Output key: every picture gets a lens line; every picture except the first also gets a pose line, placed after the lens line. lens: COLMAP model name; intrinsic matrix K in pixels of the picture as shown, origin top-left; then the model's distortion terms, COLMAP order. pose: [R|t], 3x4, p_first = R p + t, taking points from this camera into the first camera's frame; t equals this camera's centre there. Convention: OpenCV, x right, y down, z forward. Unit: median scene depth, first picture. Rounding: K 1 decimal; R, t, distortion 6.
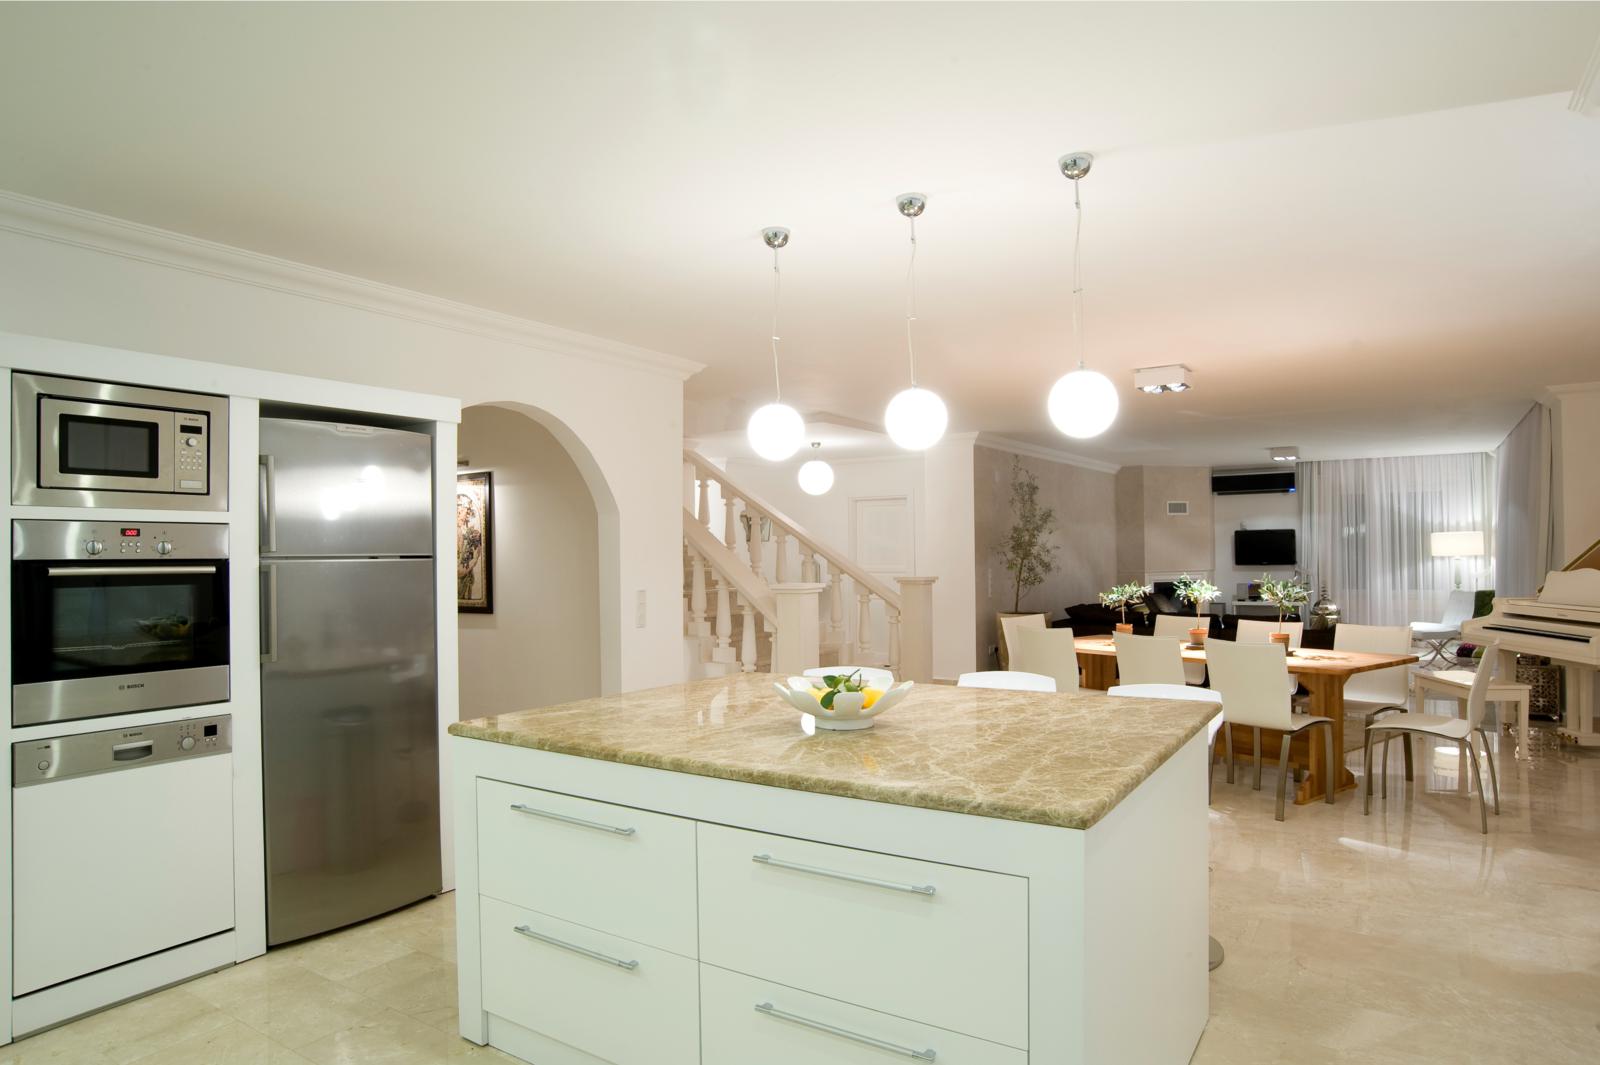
lens RADIAL K [[981.4, 0, 800.0], [0, 981.4, 532.5], [0, 0, 1]] dist [-0.112825, 0.070855]
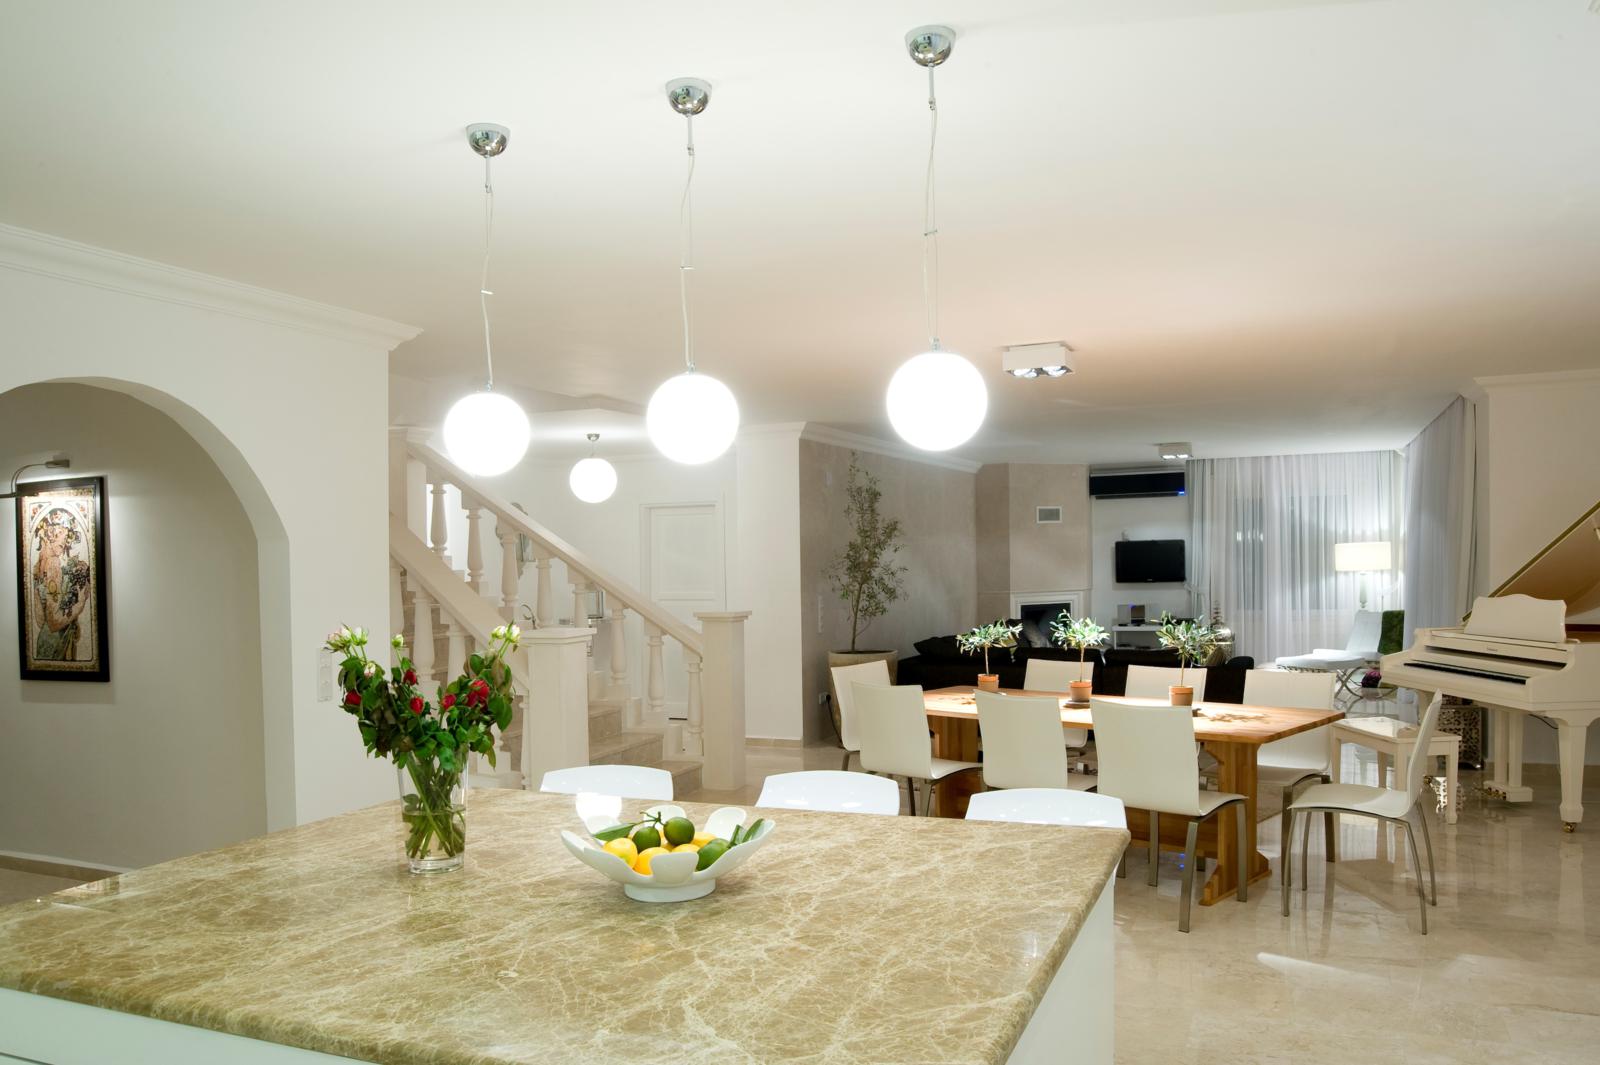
lens RADIAL K [[1099.1, 0, 800.0], [0, 1099.1, 532.5], [0, 0, 1]] dist [-0.087626, 0.057588]
pose [[0.987287, -0.000871, 0.158948, 0.046359], [-0.001122, 0.999922, 0.012451, -0.030752], [-0.158946, -0.012471, 0.987209, 0.159123]]
